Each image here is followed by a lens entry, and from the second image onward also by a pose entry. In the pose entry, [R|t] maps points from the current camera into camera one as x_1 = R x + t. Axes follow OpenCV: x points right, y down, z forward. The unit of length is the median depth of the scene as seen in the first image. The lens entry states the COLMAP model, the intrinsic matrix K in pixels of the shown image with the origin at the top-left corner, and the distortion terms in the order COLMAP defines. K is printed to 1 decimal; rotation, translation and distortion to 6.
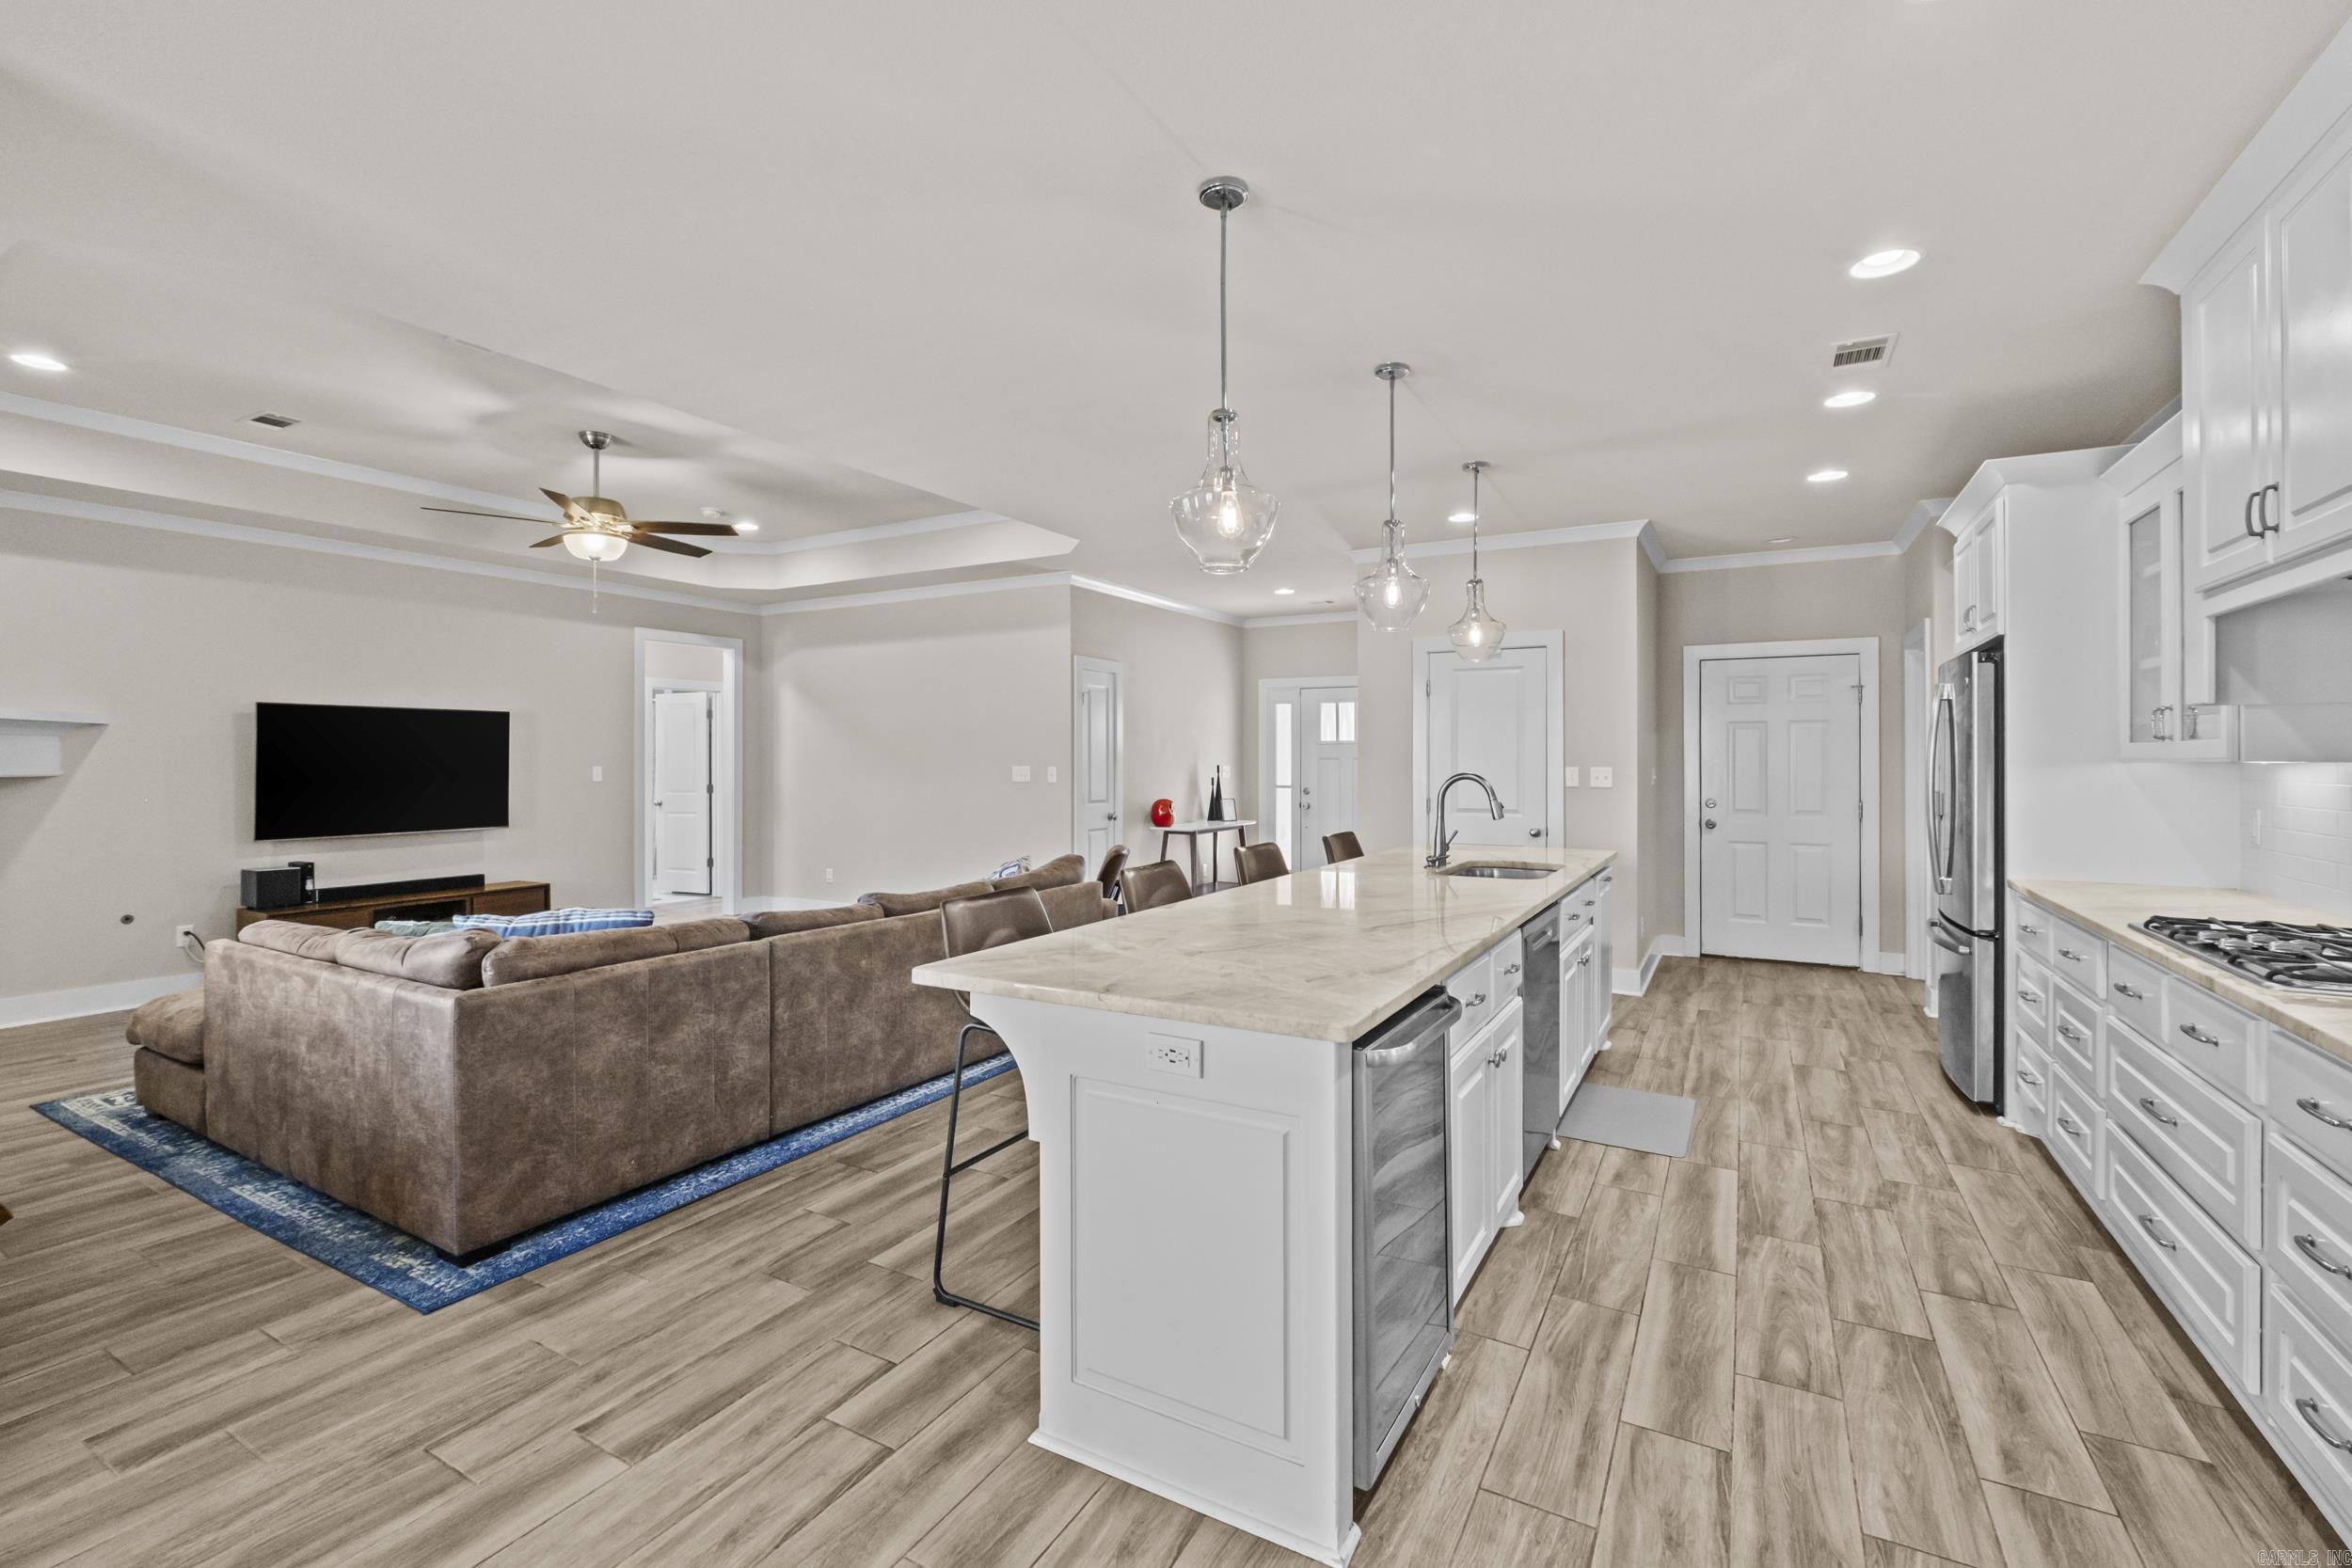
lens RADIAL K [[1038.1, 0, 1160.8], [0, 1038.1, 743.7], [0, 0, 1]] dist [-0.008135, -0.000529]
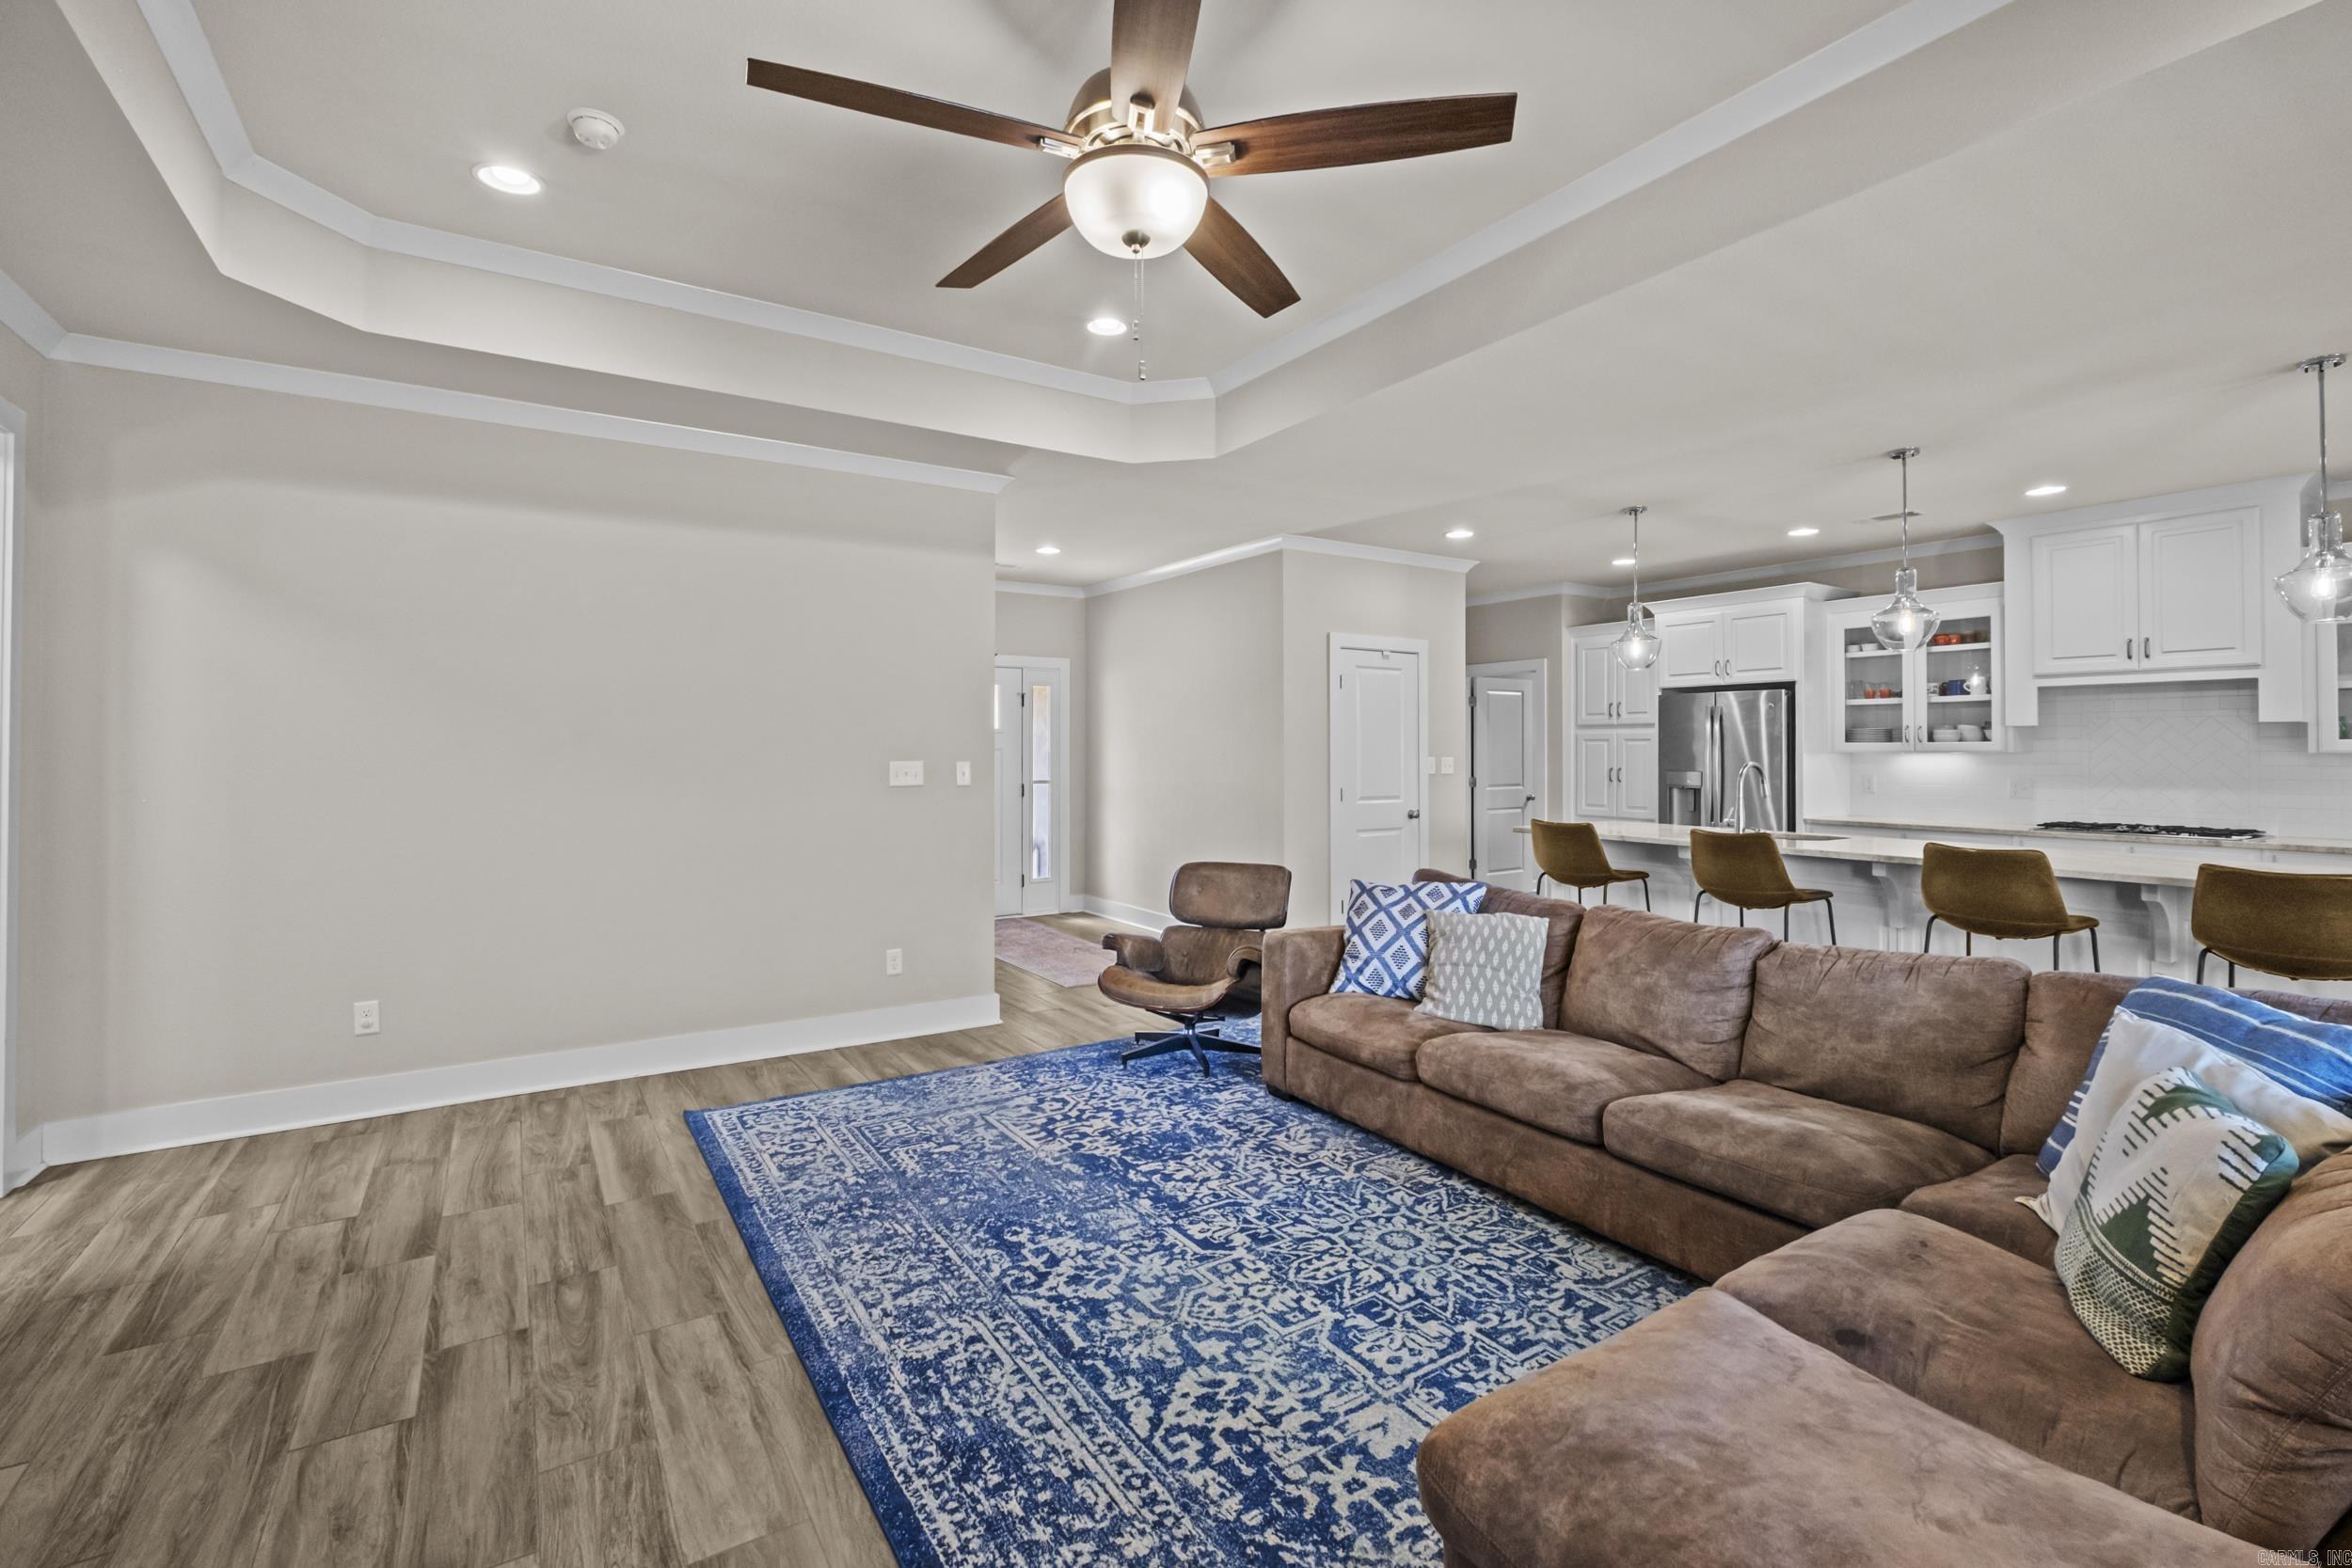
lens RADIAL K [[1038.1, 0, 1160.8], [0, 1038.1, 743.7], [0, 0, 1]] dist [-0.008135, -0.000529]
pose [[0.468838, 0.007720, 0.883250, -0.882925], [-0.016423, 0.999865, -0.000022, 0.012036], [-0.883131, -0.014495, 0.468902, 0.809366]]
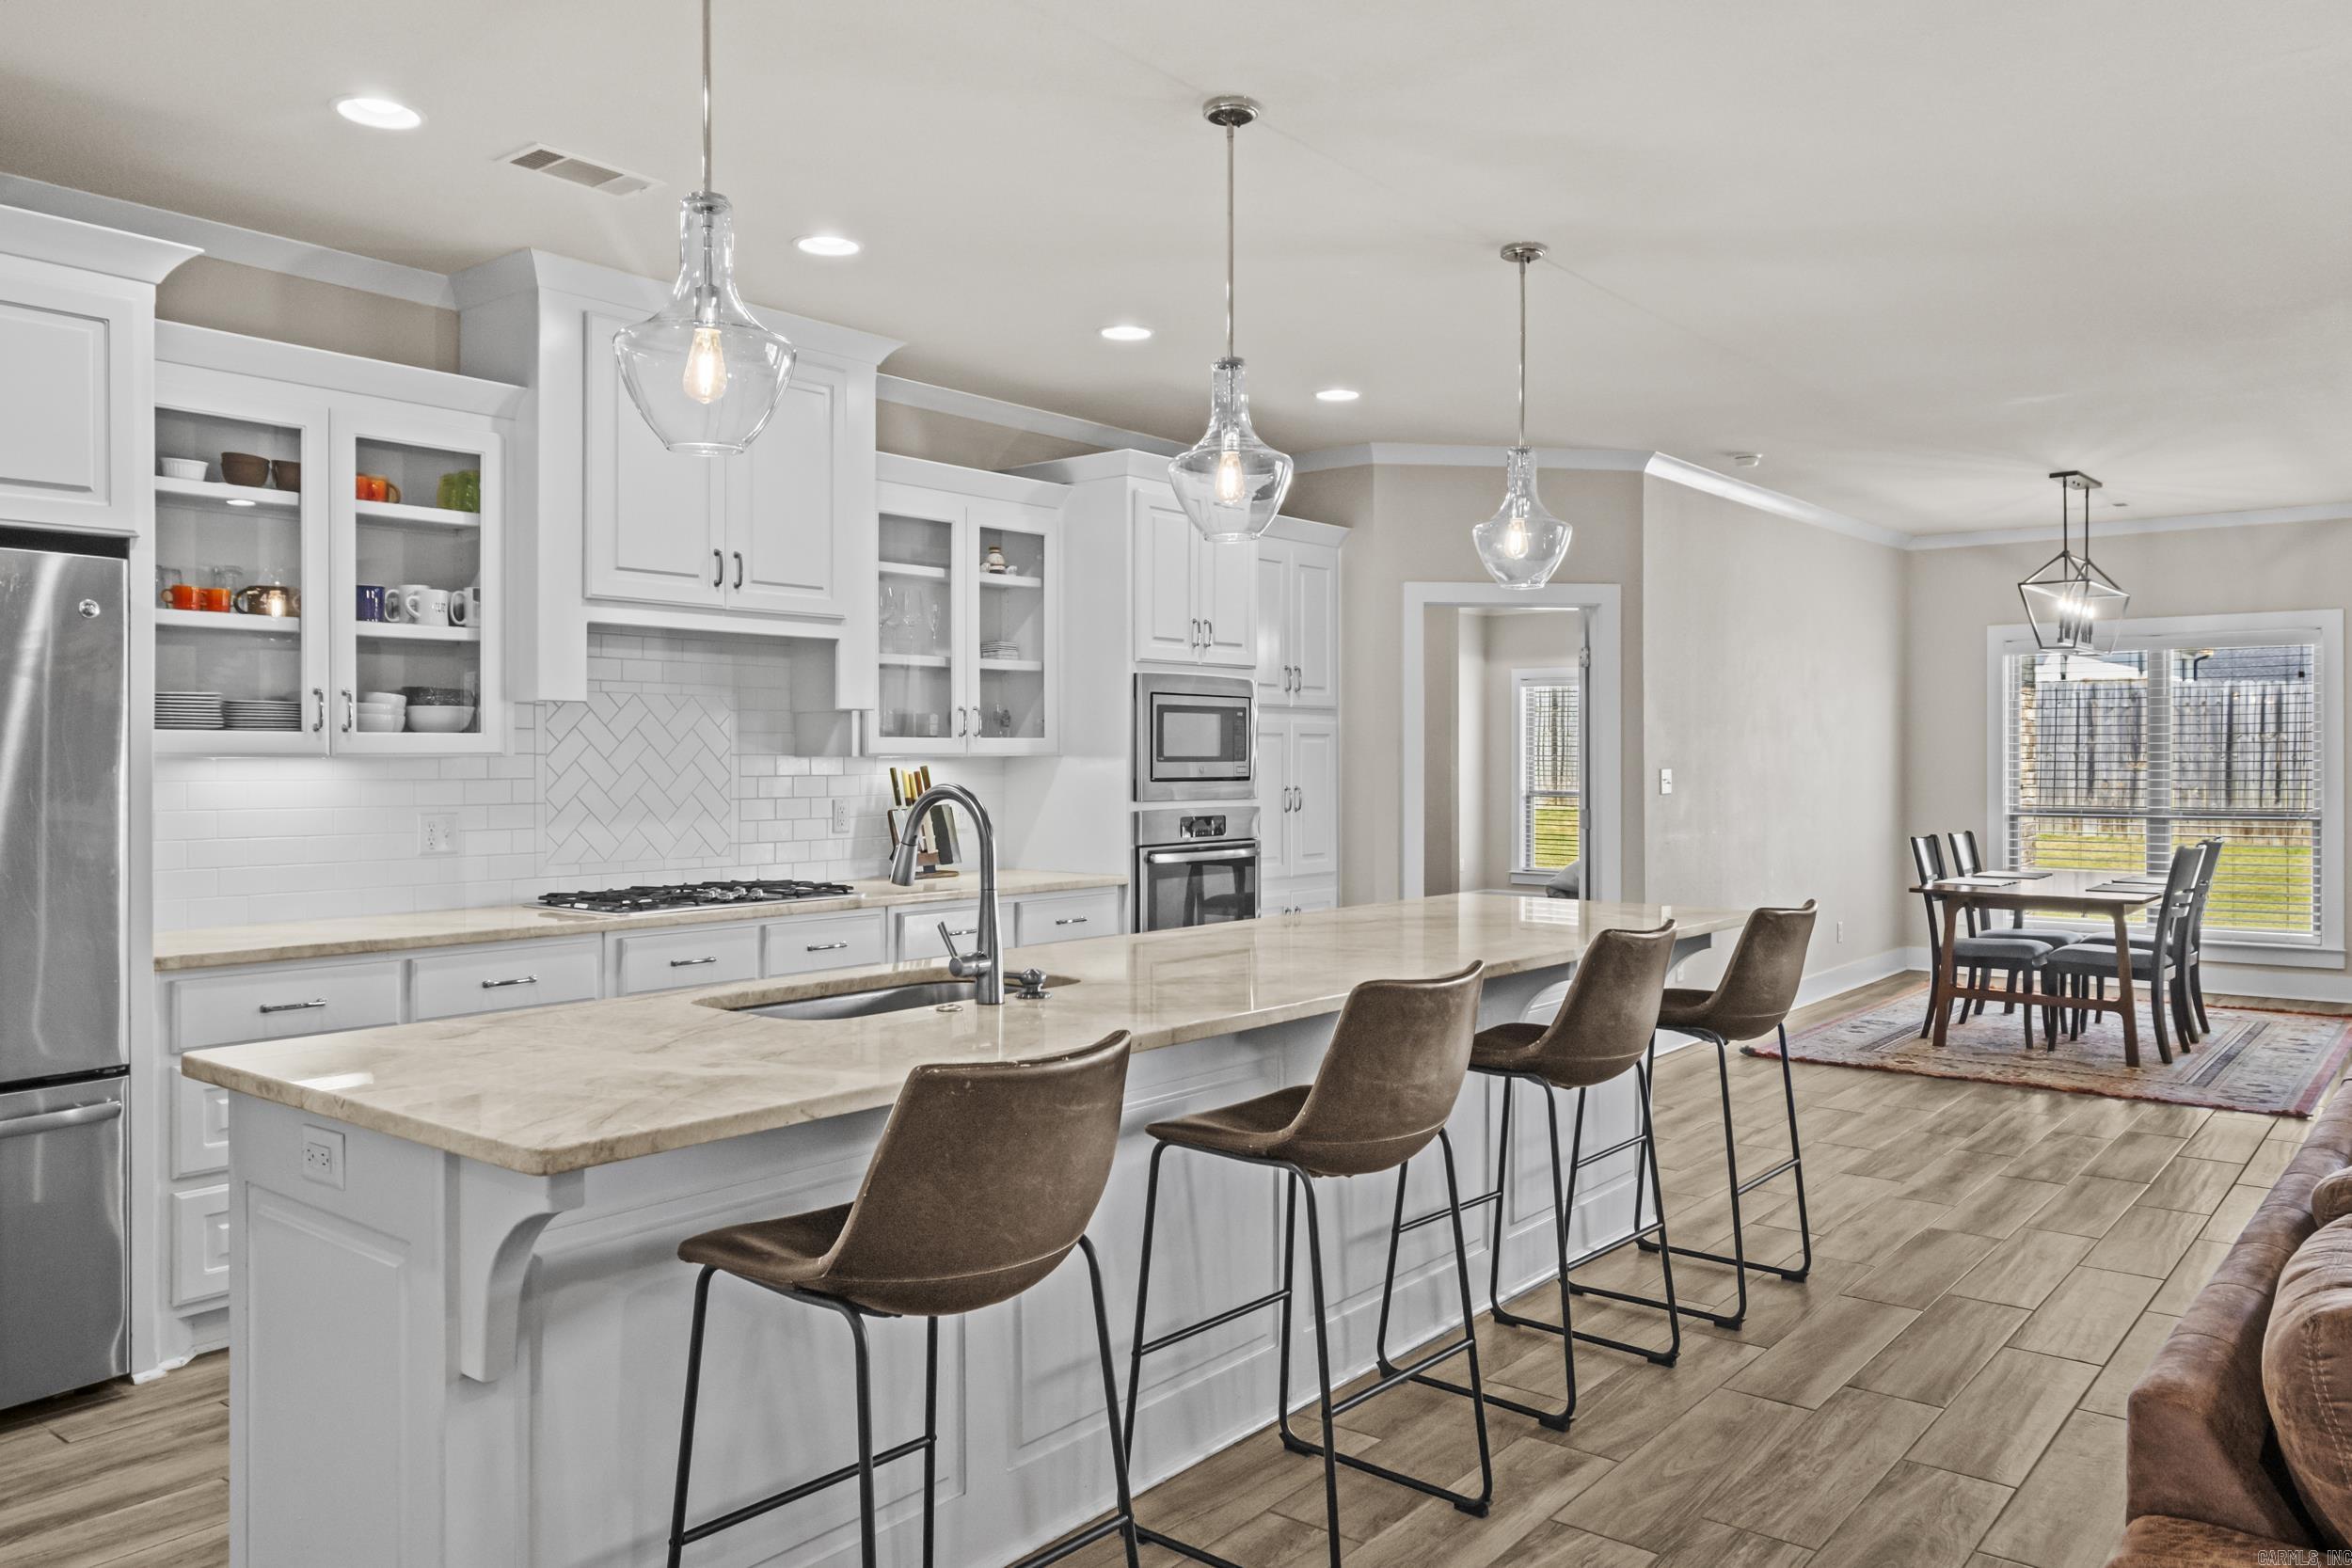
lens RADIAL K [[1678.8, 0, 1175.3], [0, 1678.8, 764.3], [0, 0, 1]] dist [0.000471, 0.006300]
pose [[-0.987346, -0.000578, 0.158579, 0.071720], [-0.002345, 0.999937, -0.010955, 0.018264], [-0.158563, -0.011188, -0.987286, 1.298800]]
